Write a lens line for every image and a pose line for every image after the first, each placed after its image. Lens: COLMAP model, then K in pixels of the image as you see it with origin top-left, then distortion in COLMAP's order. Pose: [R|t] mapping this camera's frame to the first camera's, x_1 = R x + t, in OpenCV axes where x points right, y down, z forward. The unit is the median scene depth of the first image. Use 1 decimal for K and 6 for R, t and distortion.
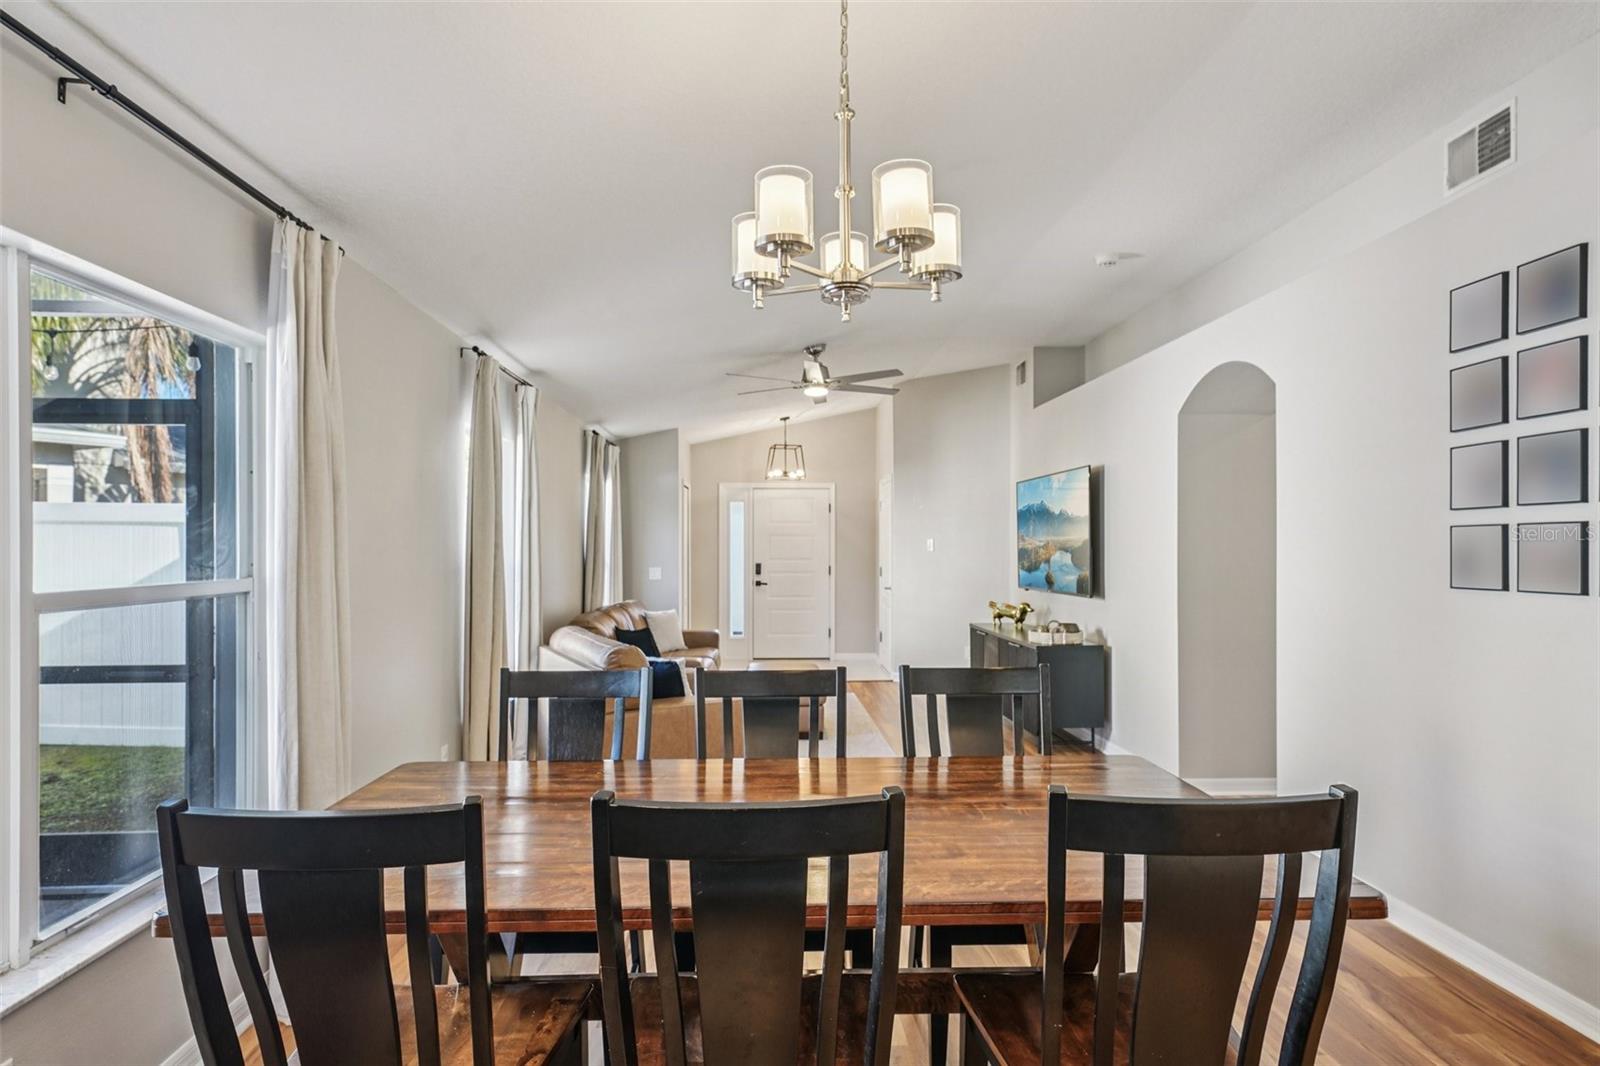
lens RADIAL K [[898.3, 0, 795.0], [0, 898.3, 552.0], [0, 0, 1]] dist [0.013752, -0.001158]
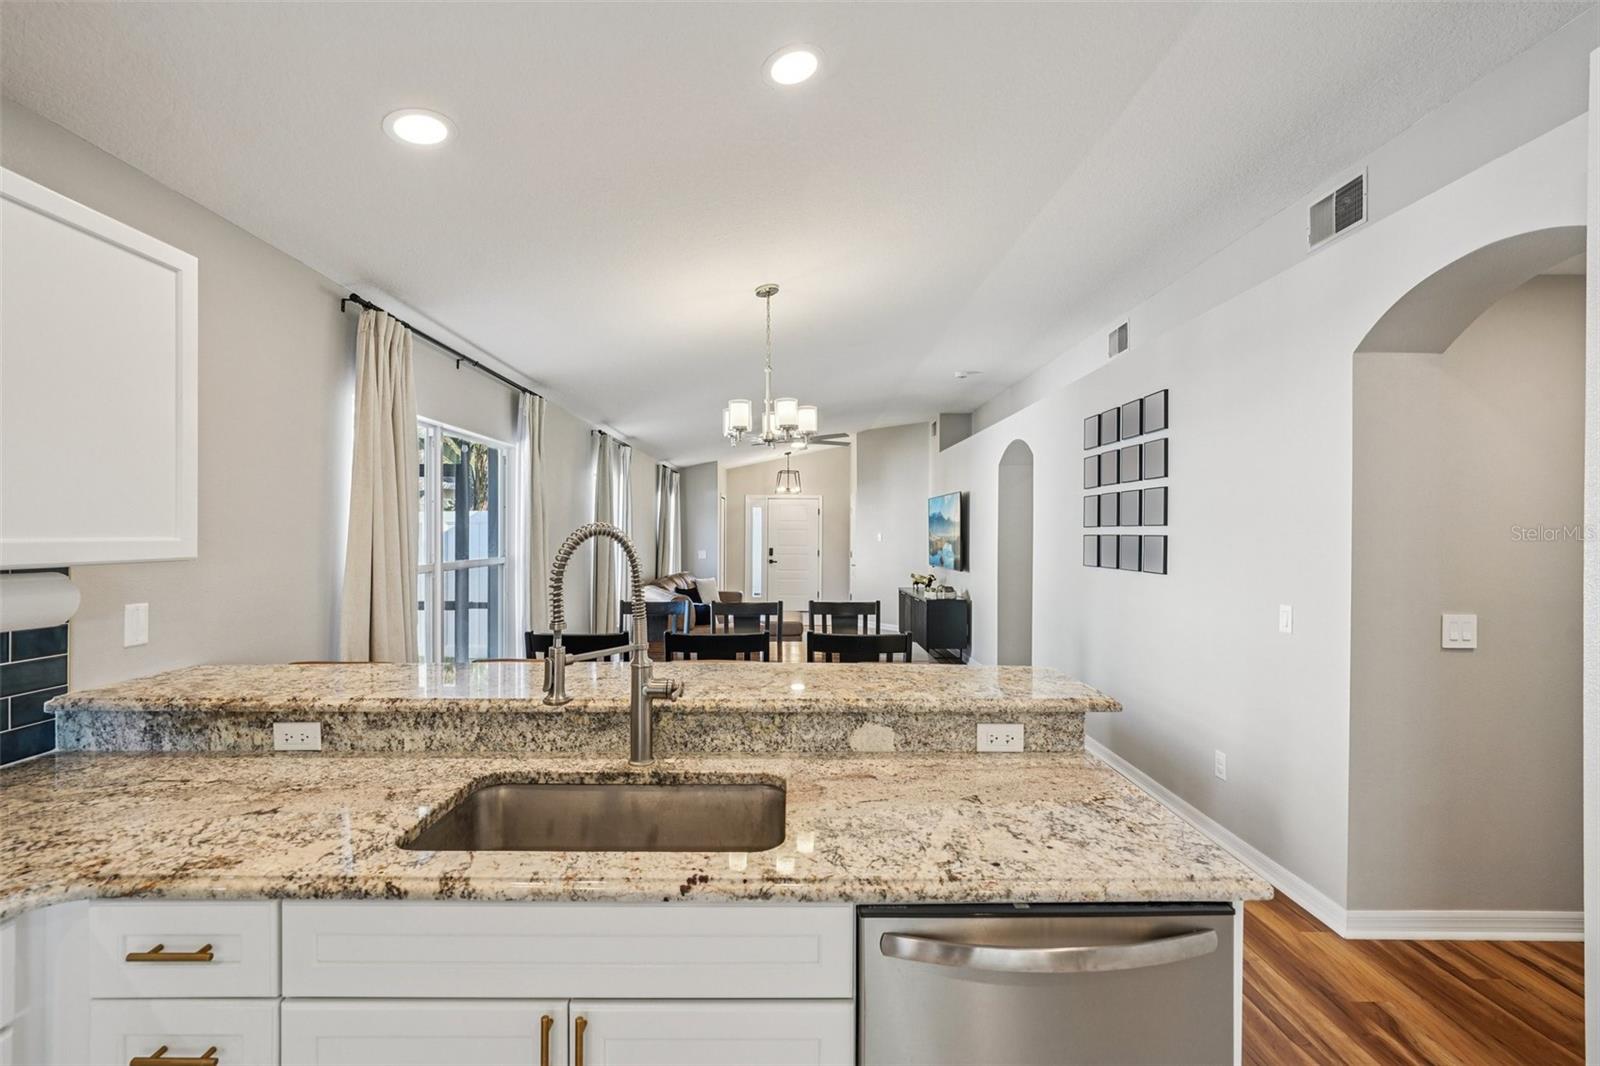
lens RADIAL K [[687.9, 0, 795.9], [0, 687.9, 537.8], [0, 0, 1]] dist [-0.014255, 0.005223]
pose [[0.999597, 0.005411, -0.027872, 0.048830], [-0.005408, 0.999985, 0.000197, -0.007775], [0.027873, -0.000046, 0.999611, -0.227324]]
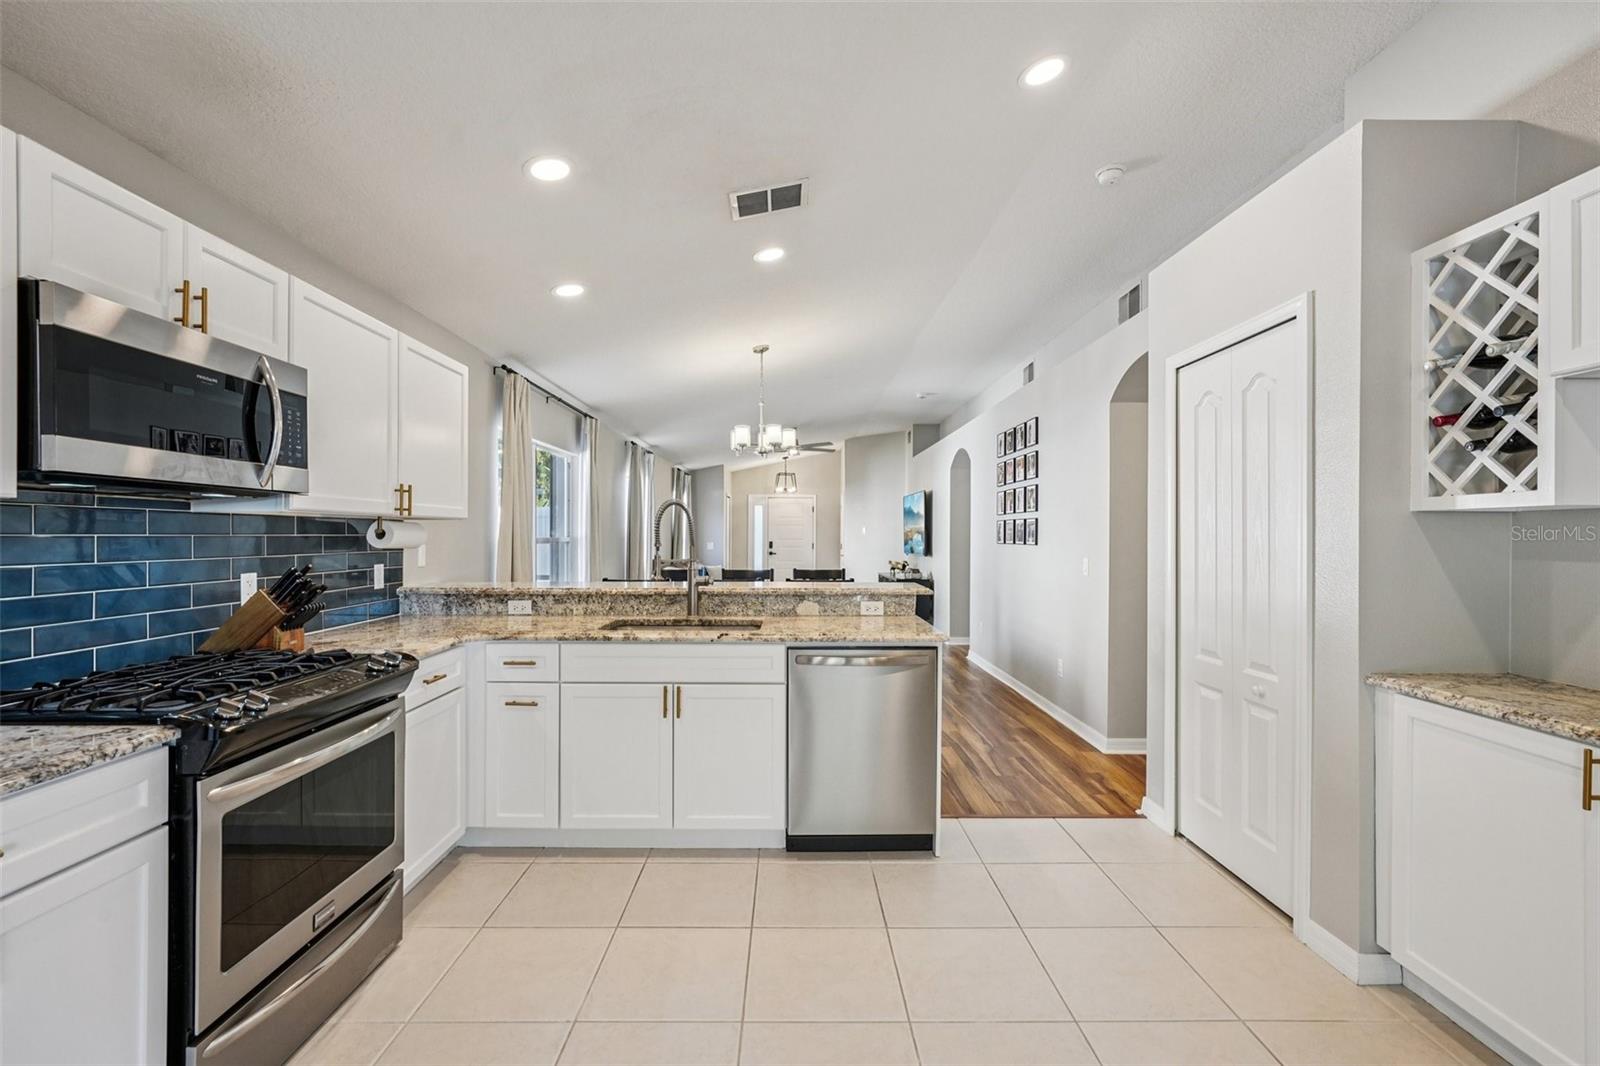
lens RADIAL K [[687.9, 0, 797.5], [0, 687.9, 538.4], [0, 0, 1]] dist [-0.014255, 0.005223]
pose [[0.999499, 0.004992, -0.031245, 0.074785], [-0.005045, 0.999986, -0.001609, 0.012640], [0.031236, 0.001766, 0.999510, -0.448115]]
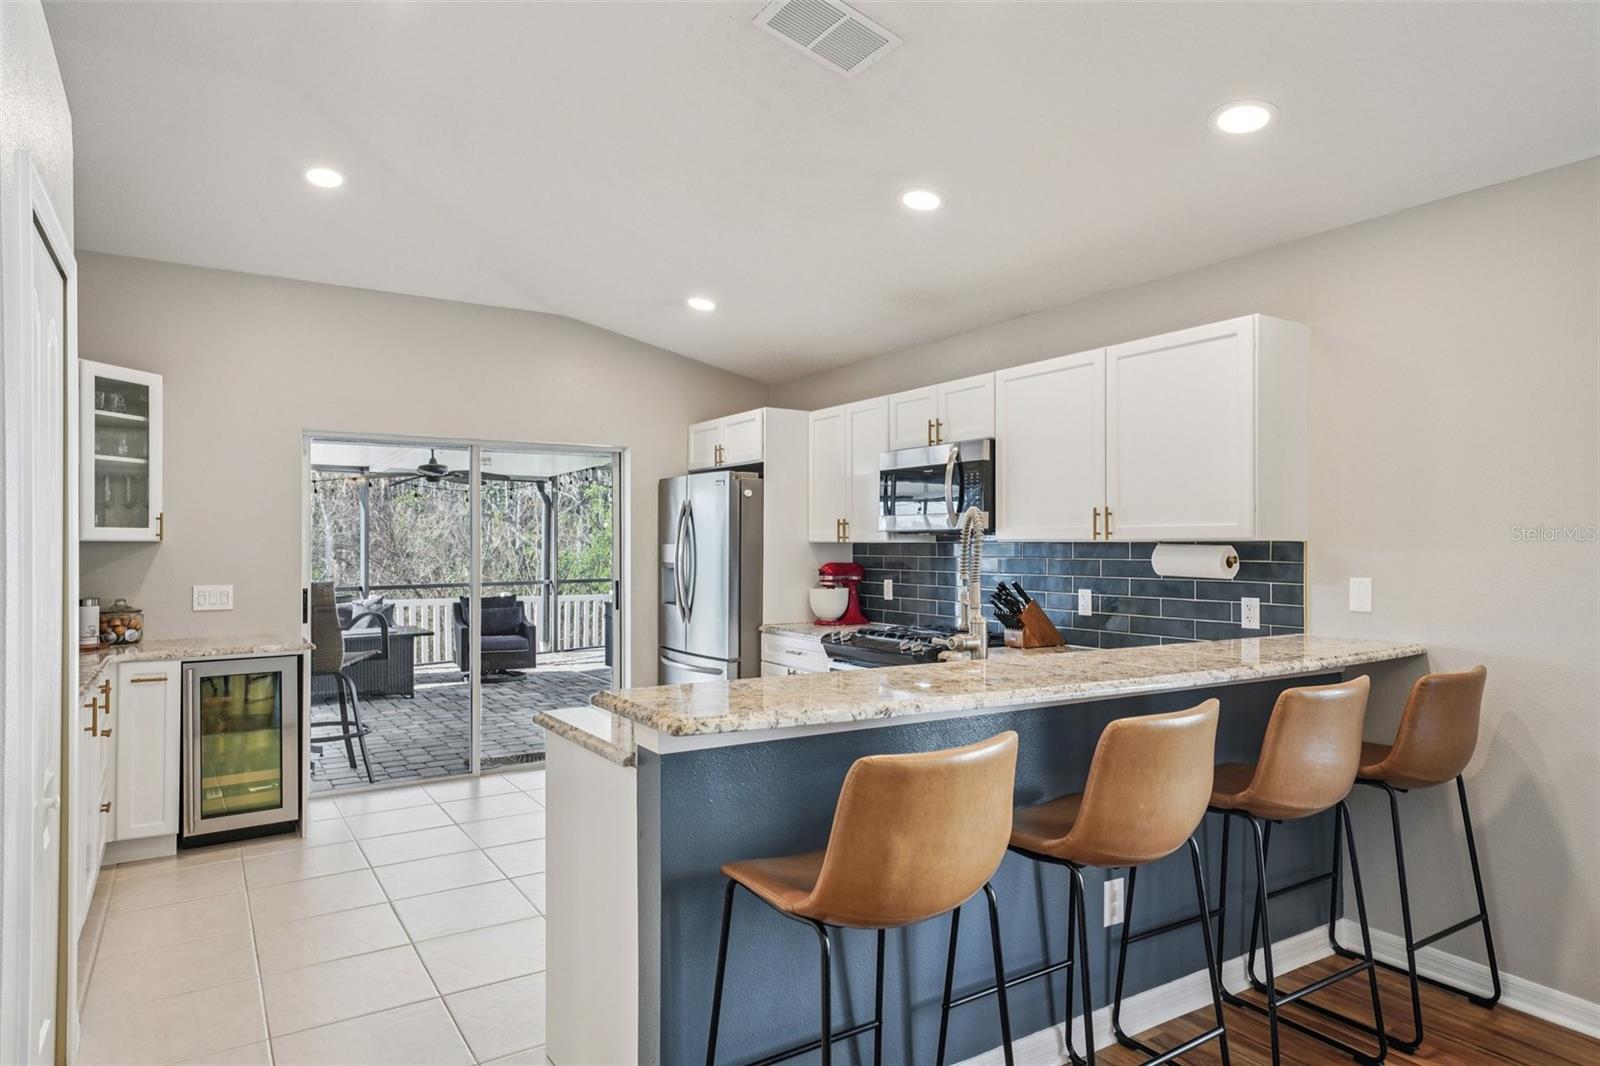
lens RADIAL K [[935.6, 0, 795.2], [0, 935.6, 544.0], [0, 0, 1]] dist [0.015790, 0.002741]
pose [[-0.866184, 0.000627, -0.499724, 0.227259], [-0.001263, 0.999993, 0.003443, 0.001517], [0.499723, 0.003613, -0.866178, 0.248423]]
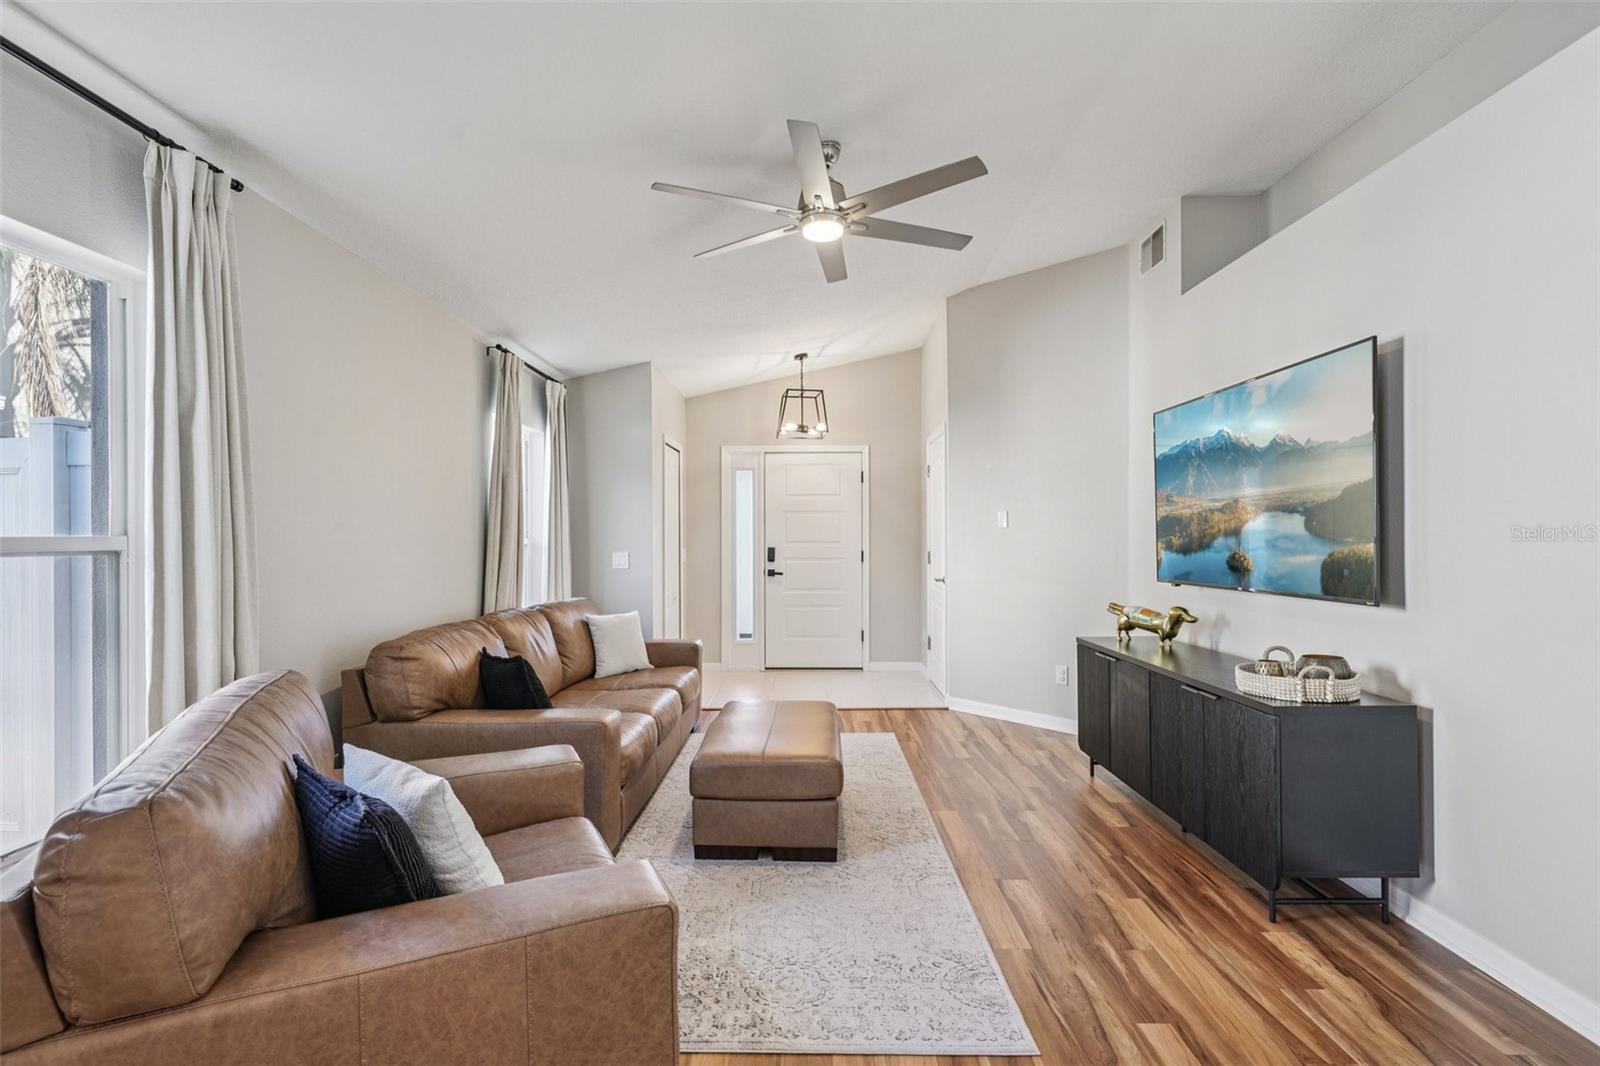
lens RADIAL K [[806.0, 0, 781.0], [0, 806.0, 536.8], [0, 0, 1]] dist [0.001540, 0.002963]
pose [[0.997213, -0.001907, -0.074586, 0.030400], [0.001275, 0.999963, -0.008517, 0.013731], [0.074600, 0.008398, 0.997178, 0.439175]]
